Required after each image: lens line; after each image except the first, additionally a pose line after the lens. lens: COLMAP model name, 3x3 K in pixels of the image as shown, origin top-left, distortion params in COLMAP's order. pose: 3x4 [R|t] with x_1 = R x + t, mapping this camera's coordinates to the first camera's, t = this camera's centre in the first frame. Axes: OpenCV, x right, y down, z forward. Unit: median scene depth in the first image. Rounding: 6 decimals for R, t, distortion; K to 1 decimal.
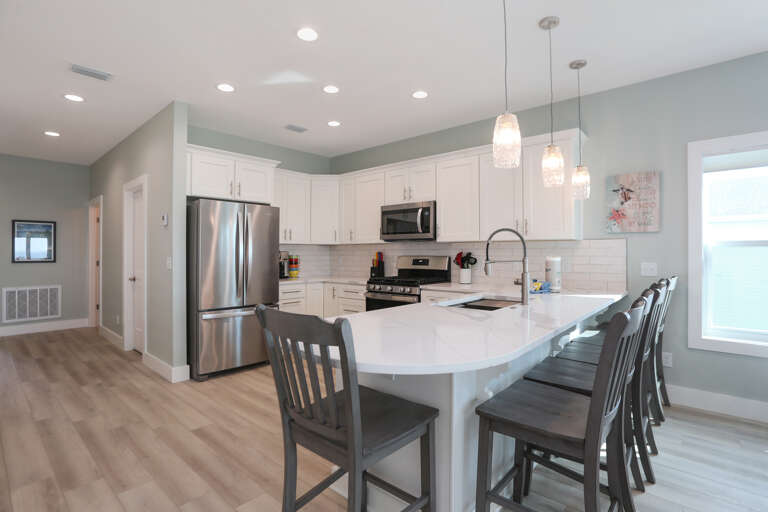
lens RADIAL K [[370.4, 0, 366.6], [0, 370.4, 253.9], [0, 0, 1]] dist [-0.084572, 0.029814]
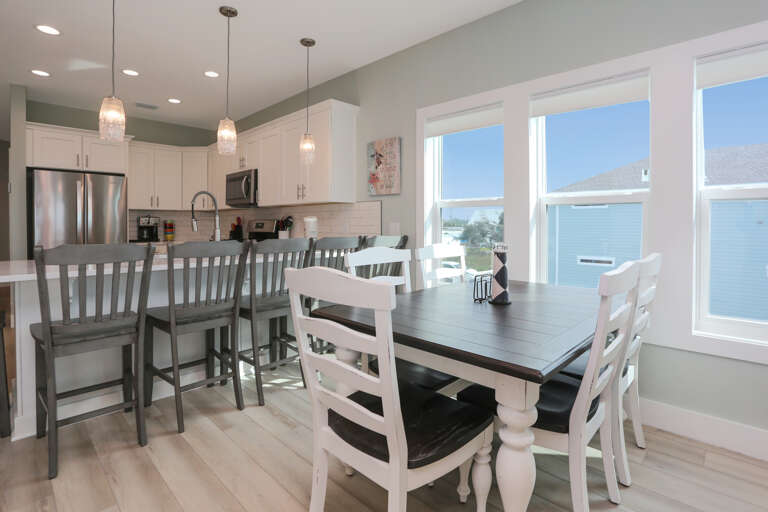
lens RADIAL K [[379.4, 0, 385.7], [0, 379.4, 237.9], [0, 0, 1]] dist [-0.083981, 0.032667]
pose [[0.999424, 0.002510, -0.033858, 0.703525], [-0.001475, 0.999532, 0.030539, 0.030583], [0.033919, -0.030471, 0.998960, -0.124315]]
